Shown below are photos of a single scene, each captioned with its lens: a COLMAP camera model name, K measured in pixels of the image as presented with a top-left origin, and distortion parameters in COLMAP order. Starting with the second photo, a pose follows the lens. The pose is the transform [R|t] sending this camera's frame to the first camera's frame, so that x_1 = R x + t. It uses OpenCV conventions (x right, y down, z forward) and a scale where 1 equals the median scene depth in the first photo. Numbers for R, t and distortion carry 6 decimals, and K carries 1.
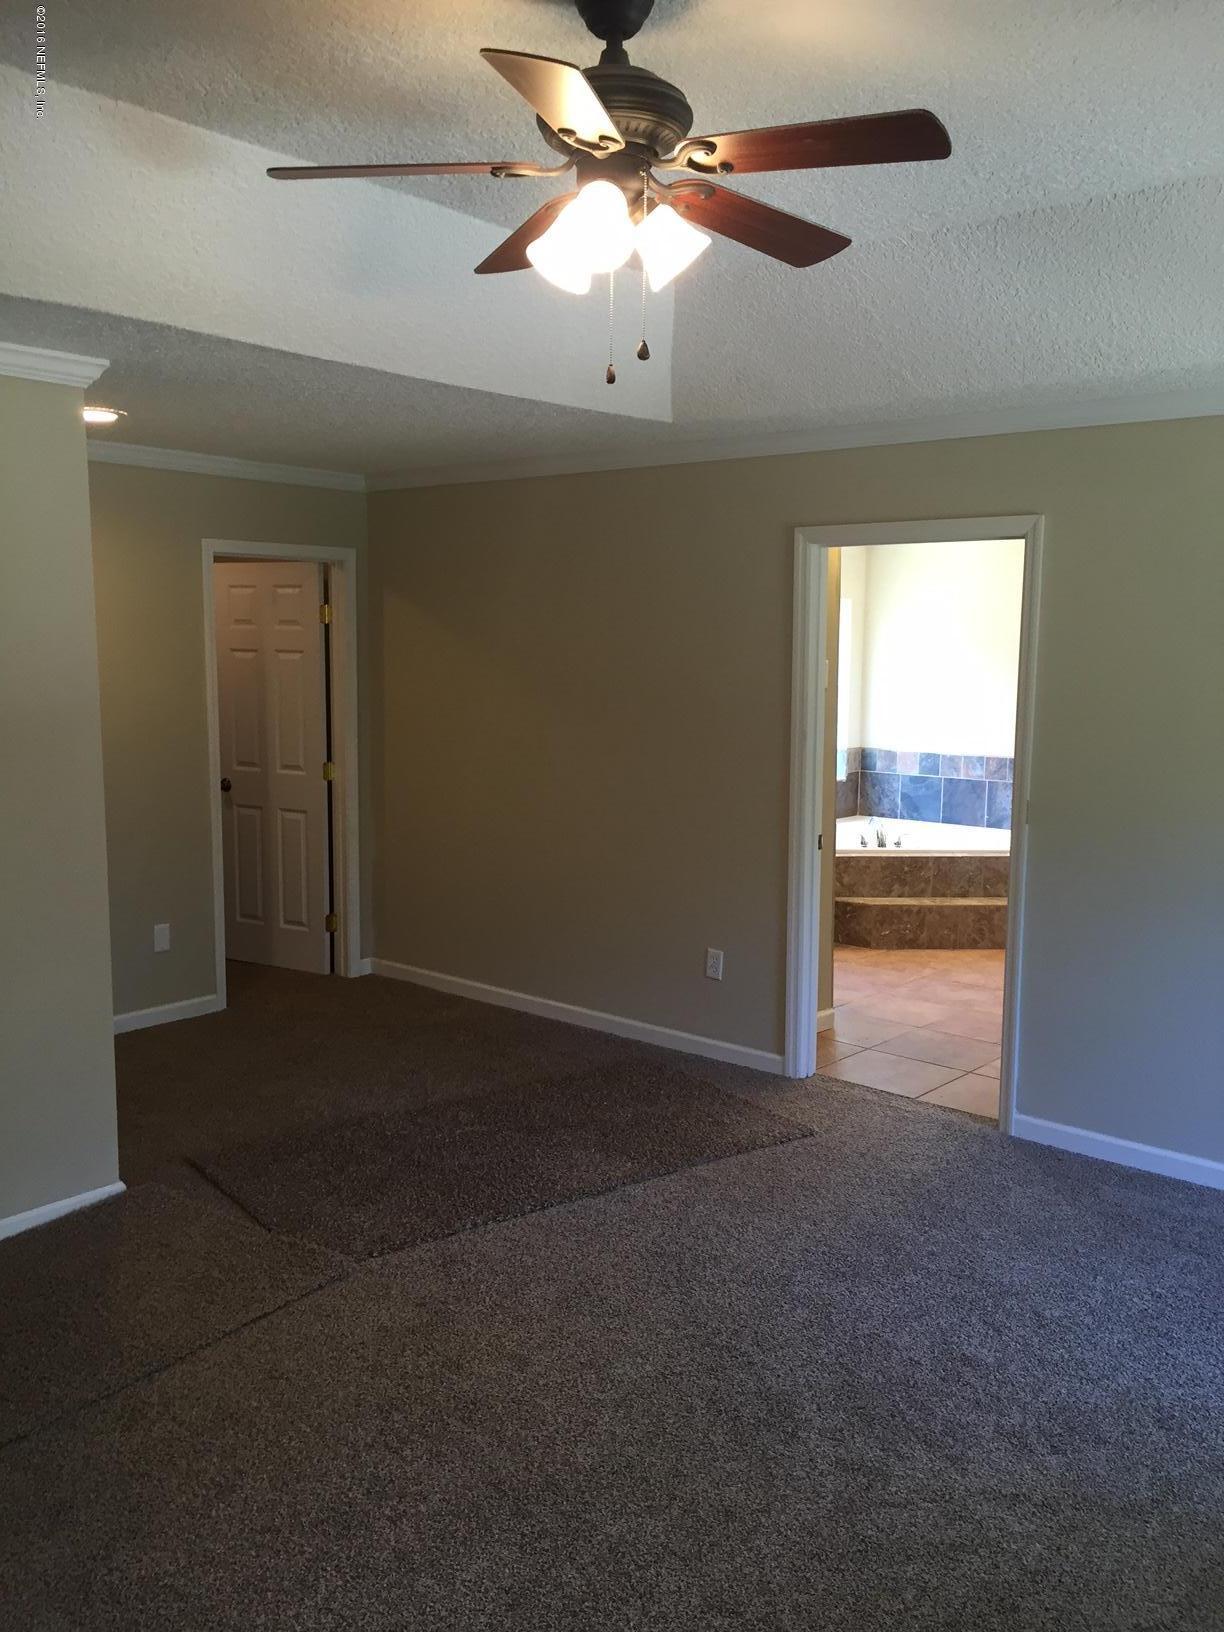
lens RADIAL K [[1392.5, 0, 611.8], [0, 1392.5, 820.7], [0, 0, 1]] dist [0.088710, -0.125002]
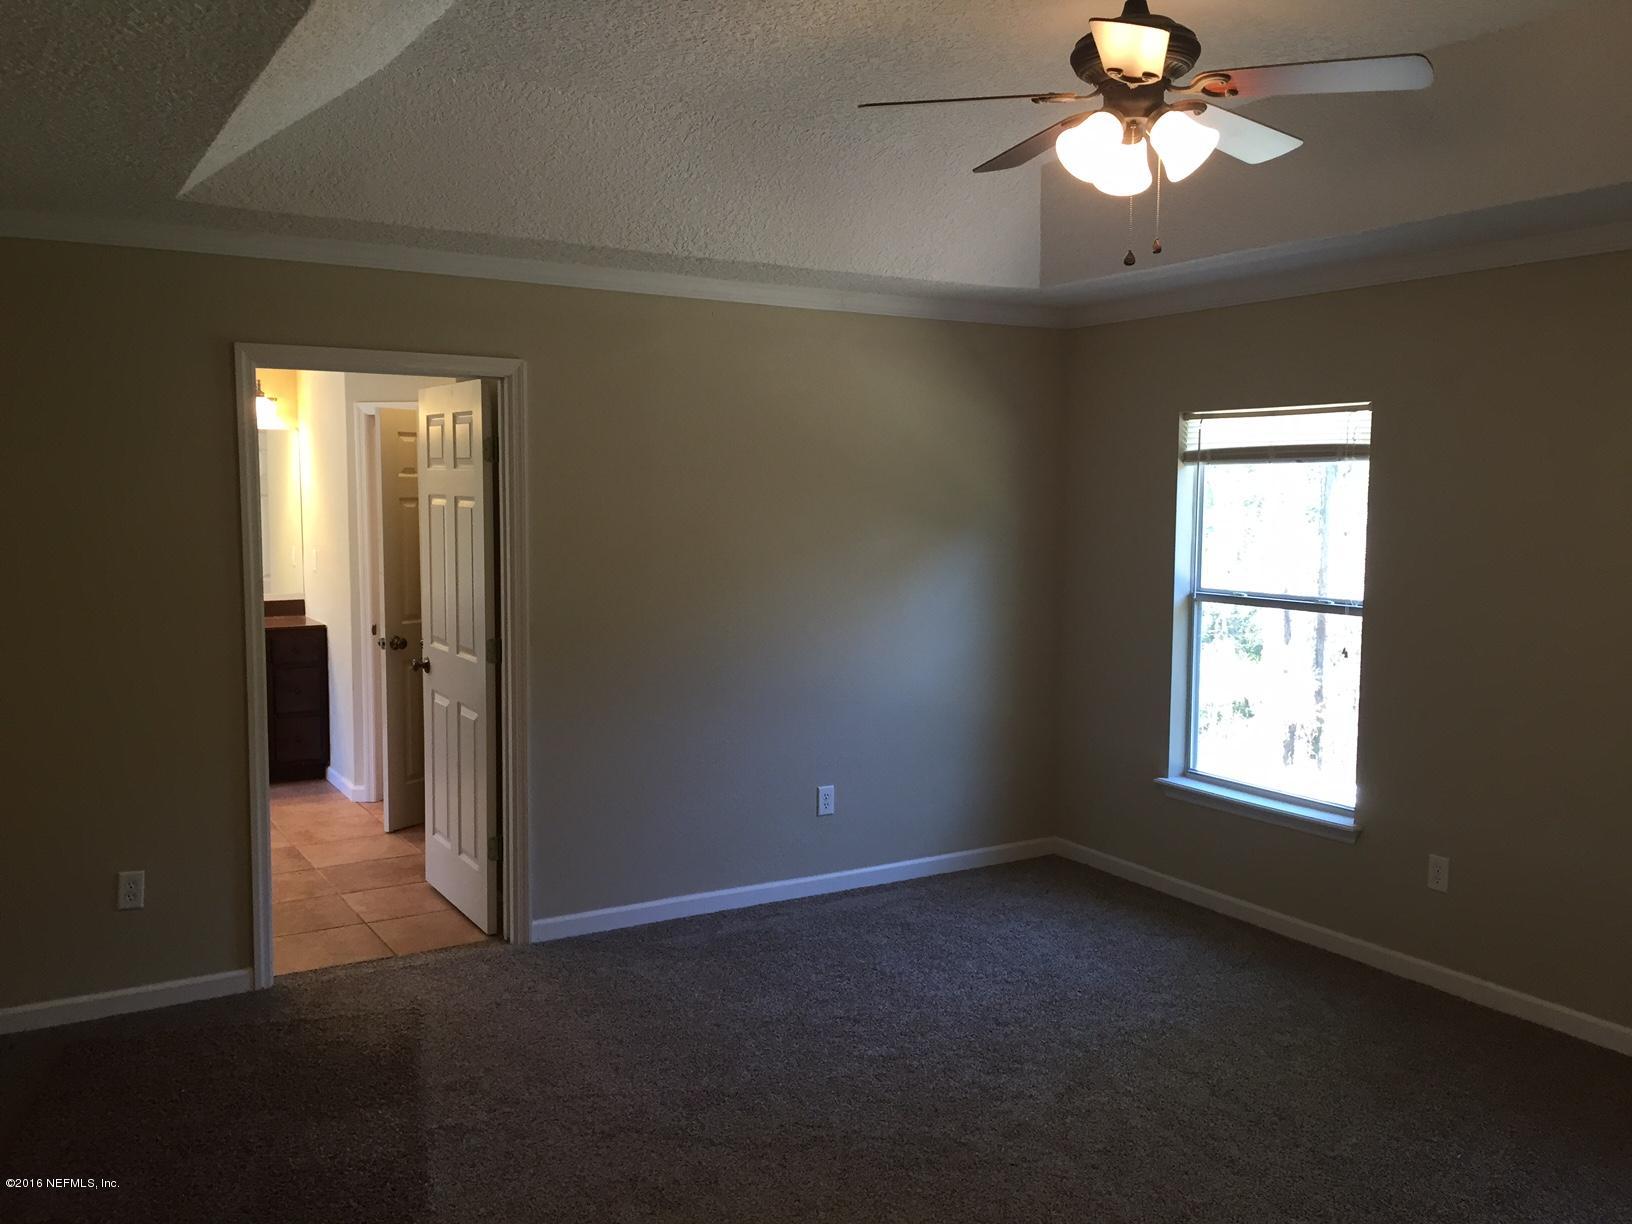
lens RADIAL K [[1393.9, 0, 816.0], [0, 1393.9, 612.0], [0, 0, 1]] dist [0.076230, -0.103749]
pose [[0.309003, -0.093195, 0.946484, -0.653158], [0.116638, 0.991388, 0.059537, -0.064261], [-0.943882, 0.091999, 0.317212, 0.456220]]
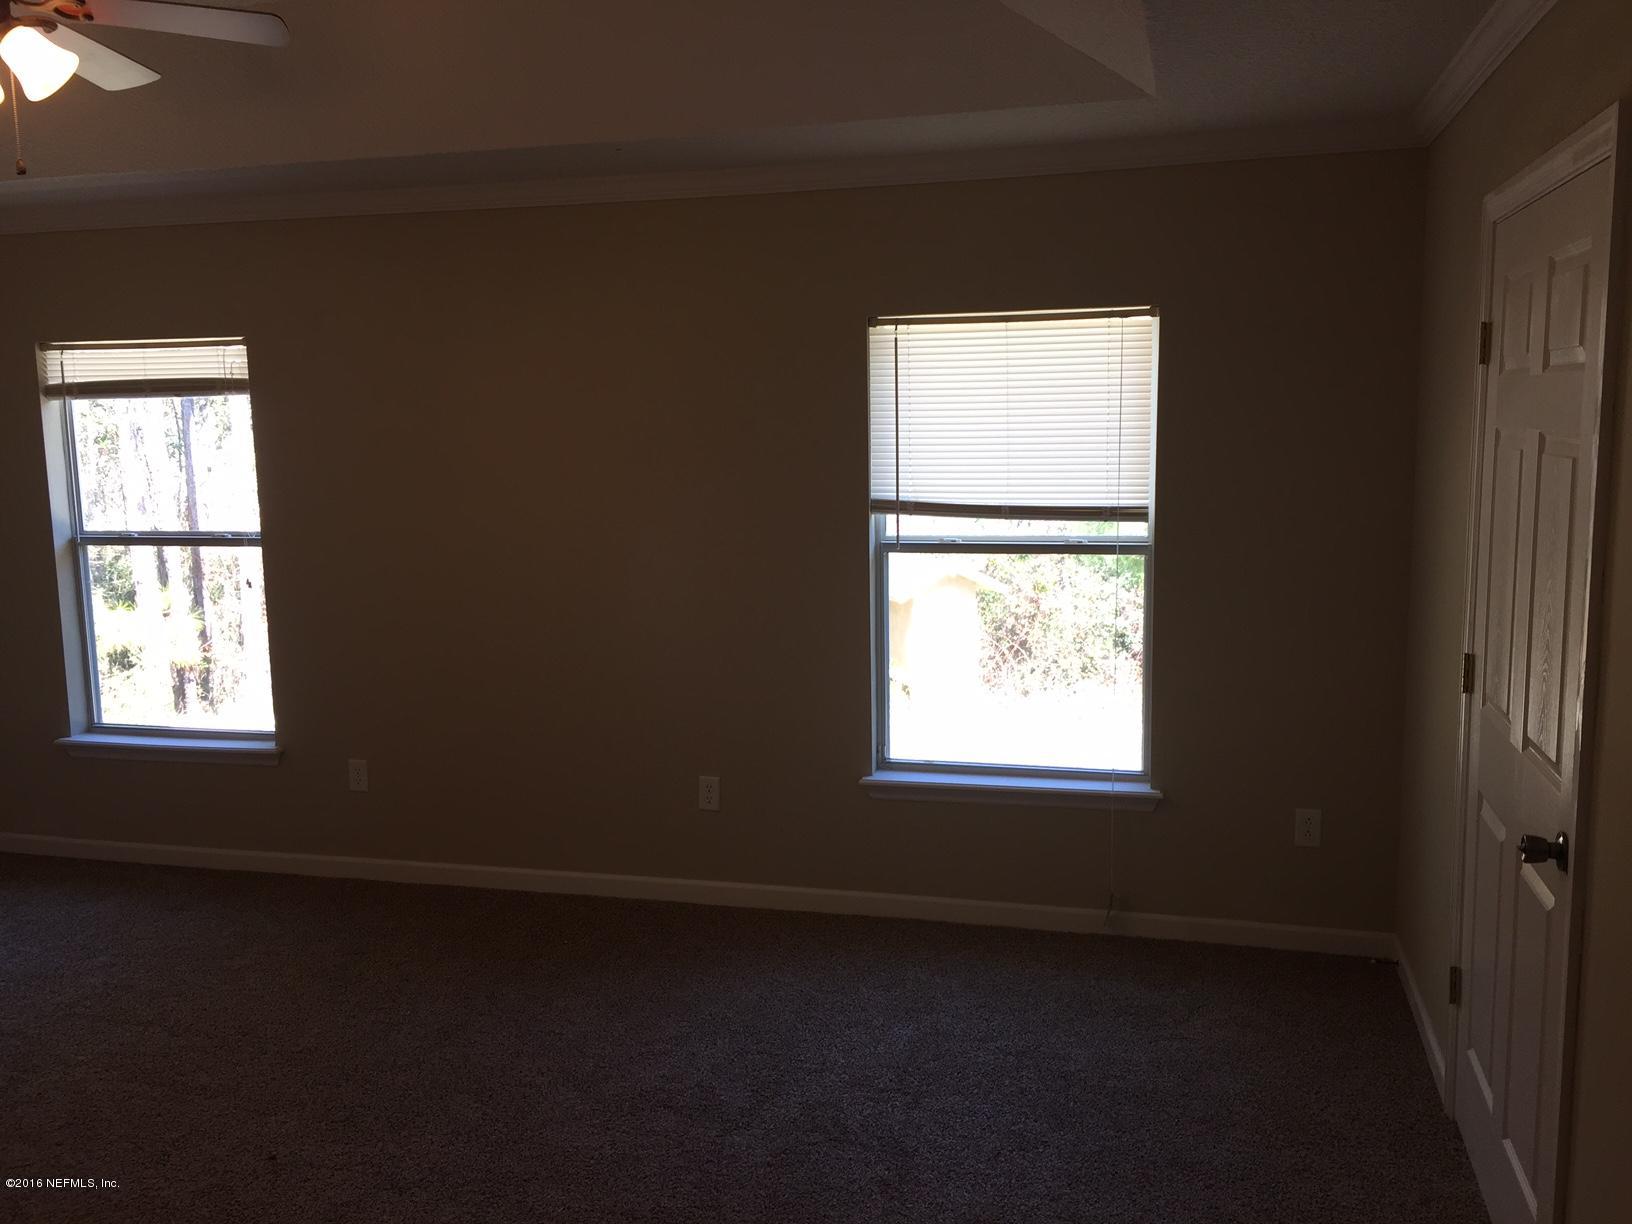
lens RADIAL K [[1392.5, 0, 827.0], [0, 1392.5, 607.4], [0, 0, 1]] dist [0.088710, -0.125002]
pose [[-0.445222, -0.125185, 0.886626, -0.692162], [0.124688, 0.971864, 0.199833, -0.067414], [-0.886696, 0.199521, -0.417087, 0.477597]]
